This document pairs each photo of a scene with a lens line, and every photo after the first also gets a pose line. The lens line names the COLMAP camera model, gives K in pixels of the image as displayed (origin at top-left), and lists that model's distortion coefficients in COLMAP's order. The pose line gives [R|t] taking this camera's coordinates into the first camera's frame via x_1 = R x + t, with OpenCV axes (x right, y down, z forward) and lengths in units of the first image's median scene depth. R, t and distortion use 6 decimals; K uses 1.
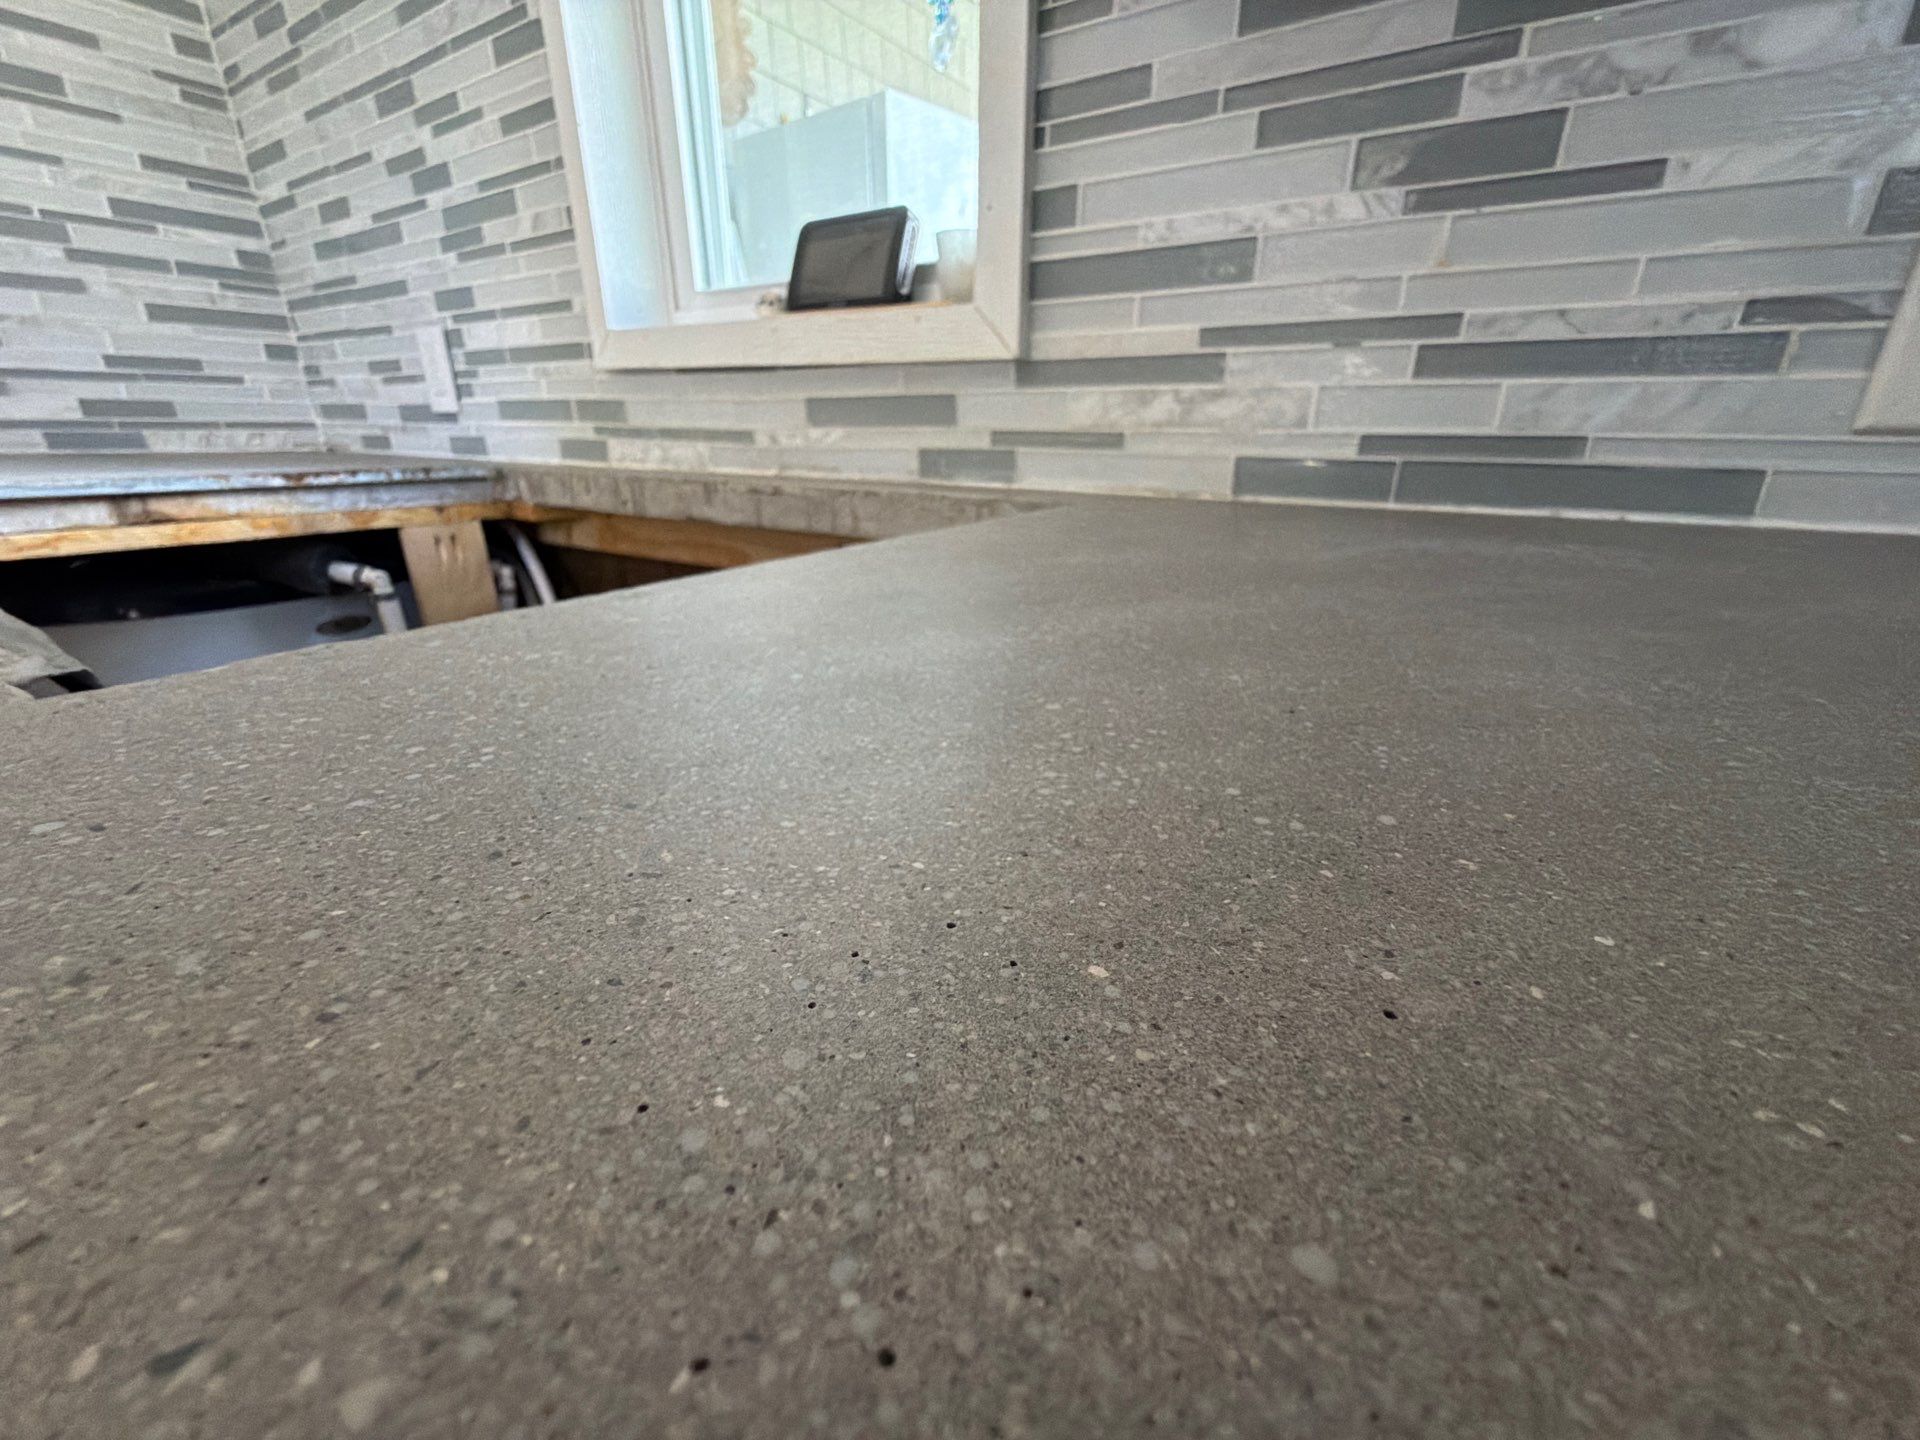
lens RADIAL K [[765.4, 0, 958.0], [0, 765.4, 718.7], [0, 0, 1]] dist [0.000681, -0.000327]
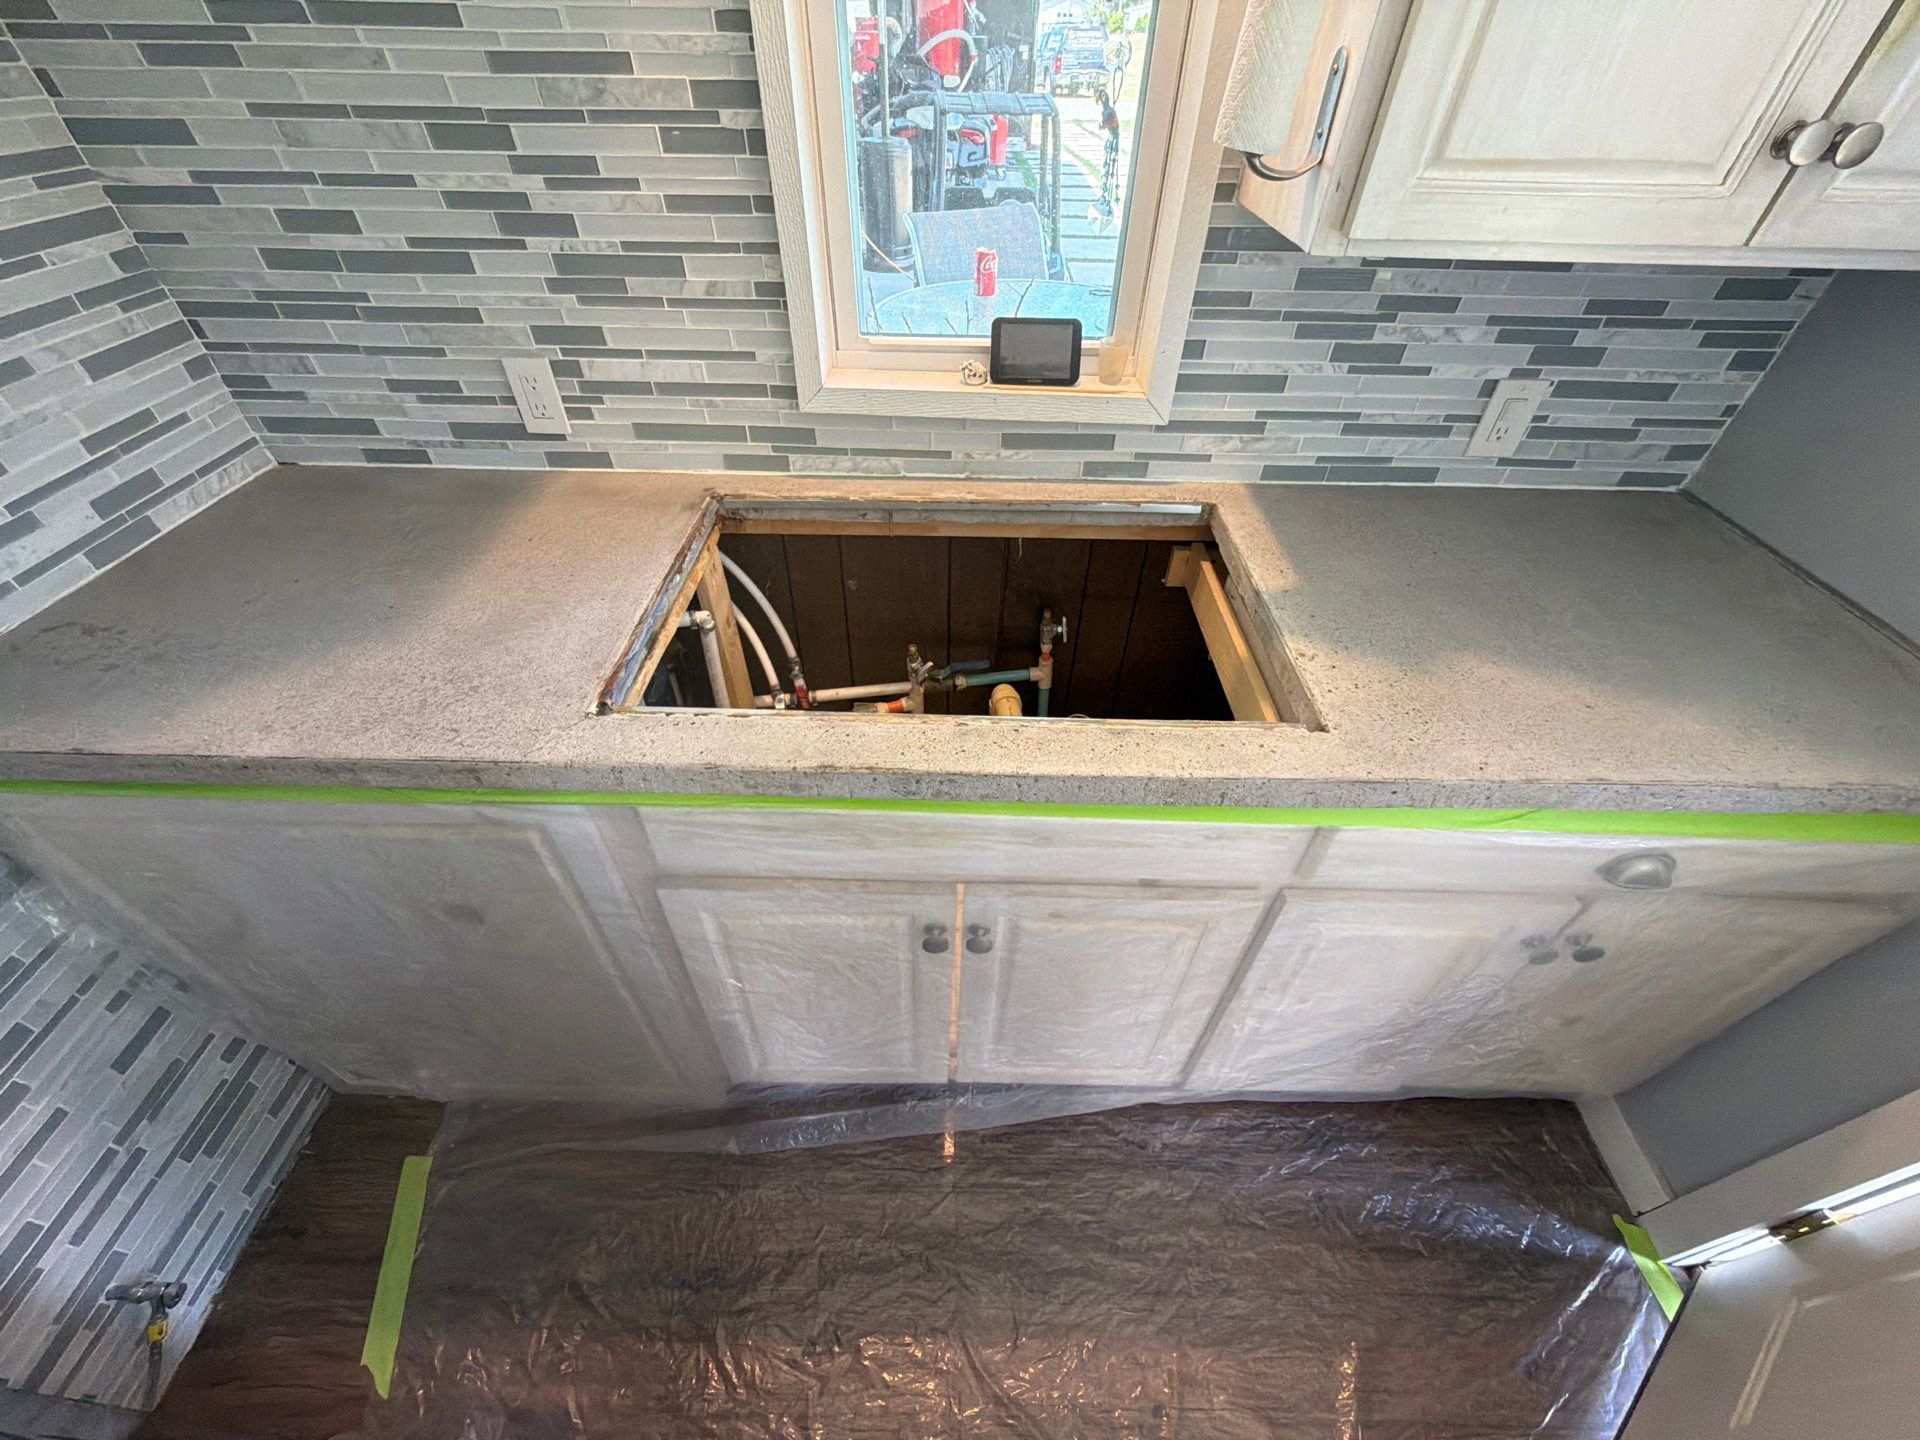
lens RADIAL K [[765.4, 0, 953.6], [0, 765.4, 720.6], [0, 0, 1]] dist [0.000681, -0.000327]
pose [[0.846681, -0.355865, 0.395590, -0.980802], [0.183754, 0.893260, 0.410270, -0.487315], [-0.499365, -0.274677, 0.821698, -0.359366]]
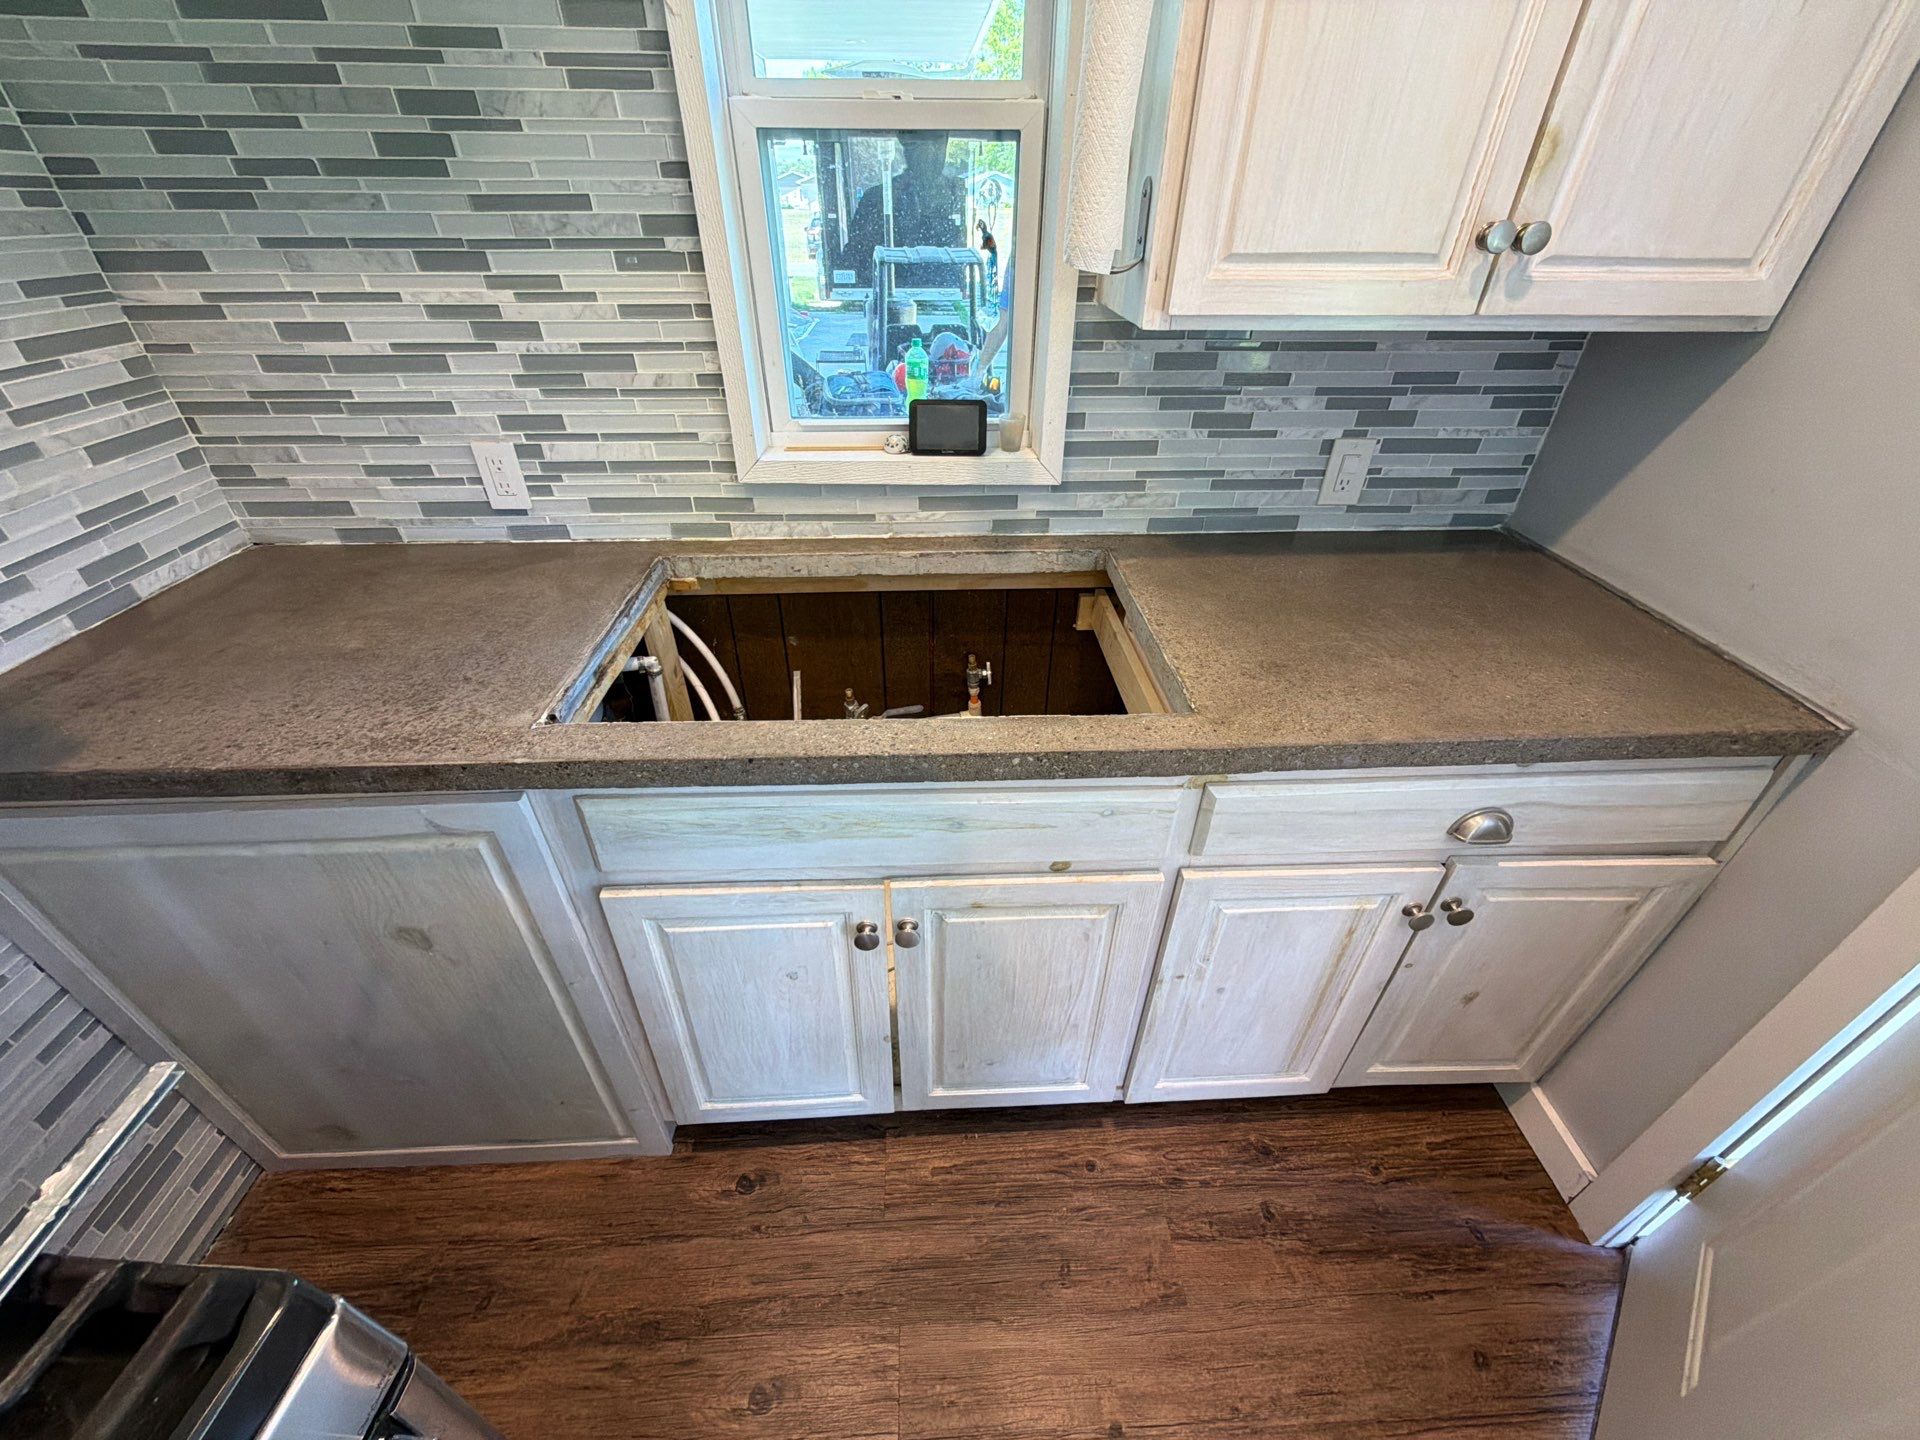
lens RADIAL K [[765.4, 0, 954.4], [0, 765.4, 719.1], [0, 0, 1]] dist [0.000681, -0.000327]
pose [[0.812875, -0.330515, 0.479576, -1.022437], [0.209947, 0.934316, 0.288055, -0.378530], [-0.543283, -0.133467, 0.828873, -0.531887]]
